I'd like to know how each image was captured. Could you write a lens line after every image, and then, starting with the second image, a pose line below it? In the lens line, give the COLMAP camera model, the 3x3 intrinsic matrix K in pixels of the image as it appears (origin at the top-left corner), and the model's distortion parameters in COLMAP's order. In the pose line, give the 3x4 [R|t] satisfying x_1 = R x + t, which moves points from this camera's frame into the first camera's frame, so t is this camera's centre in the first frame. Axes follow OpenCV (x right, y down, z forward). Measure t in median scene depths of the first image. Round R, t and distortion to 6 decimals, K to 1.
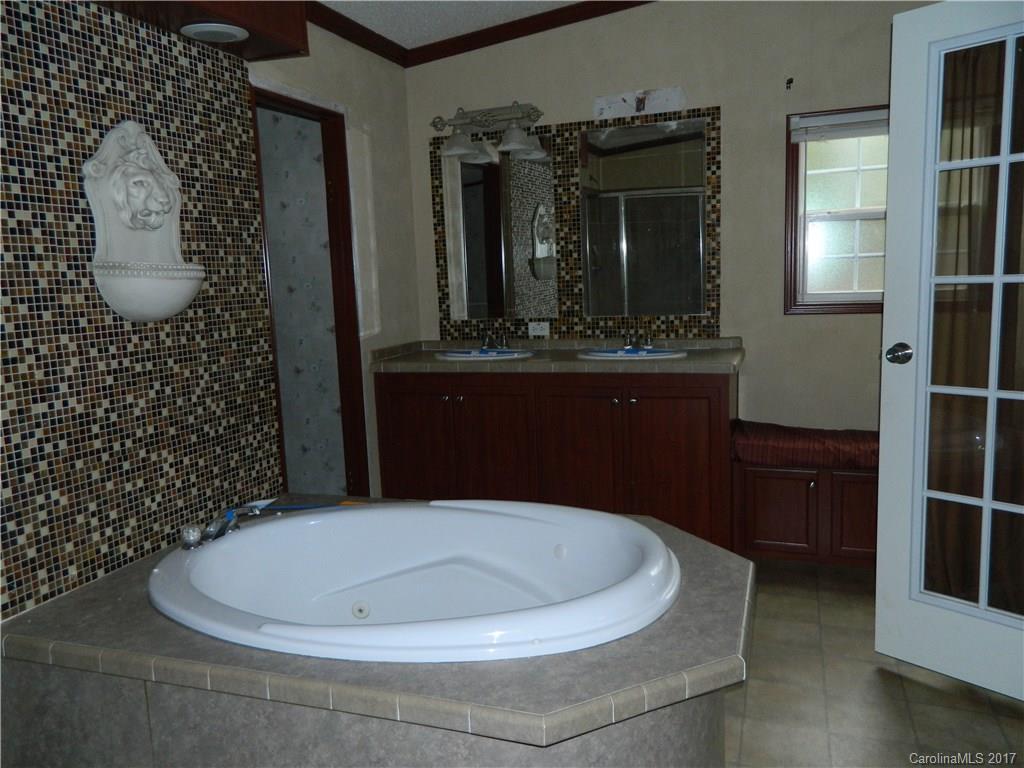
lens RADIAL K [[770.4, 0, 511.9], [0, 770.4, 384.0], [0, 0, 1]] dist [0.023136, -0.009652]
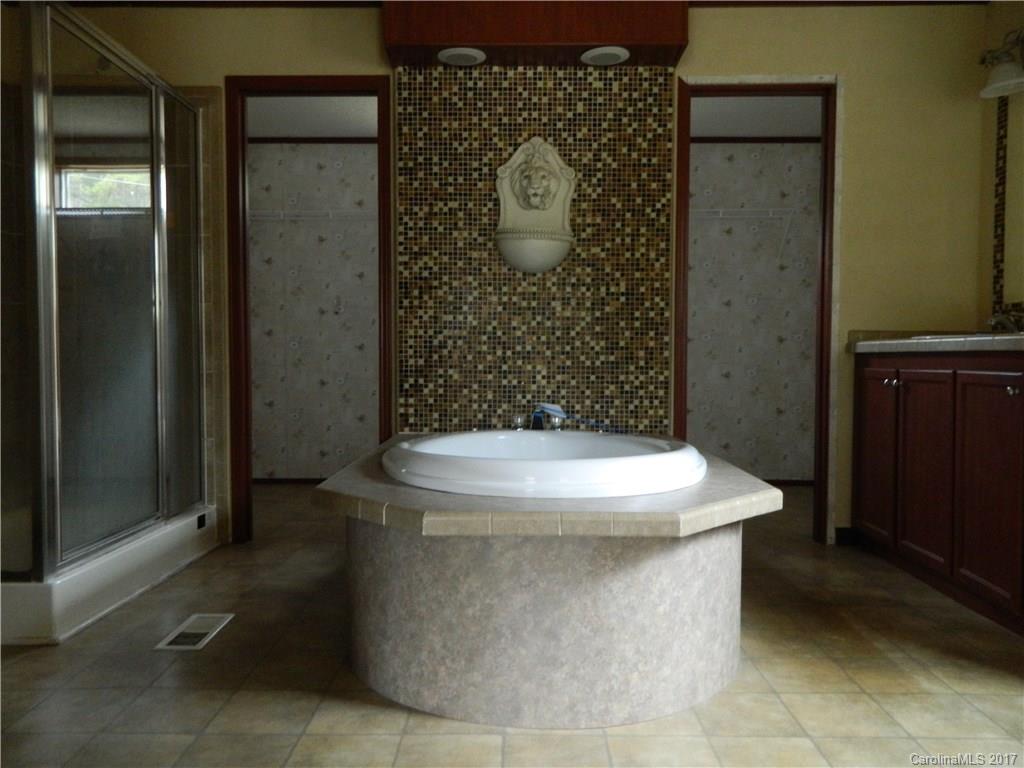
lens RADIAL K [[770.4, 0, 515.2], [0, 770.4, 379.4], [0, 0, 1]] dist [0.023136, -0.009652]
pose [[0.337422, 0.082639, -0.937719, 0.906563], [-0.152356, 0.987800, 0.032230, 0.077160], [0.928942, 0.131992, 0.345896, 0.506461]]
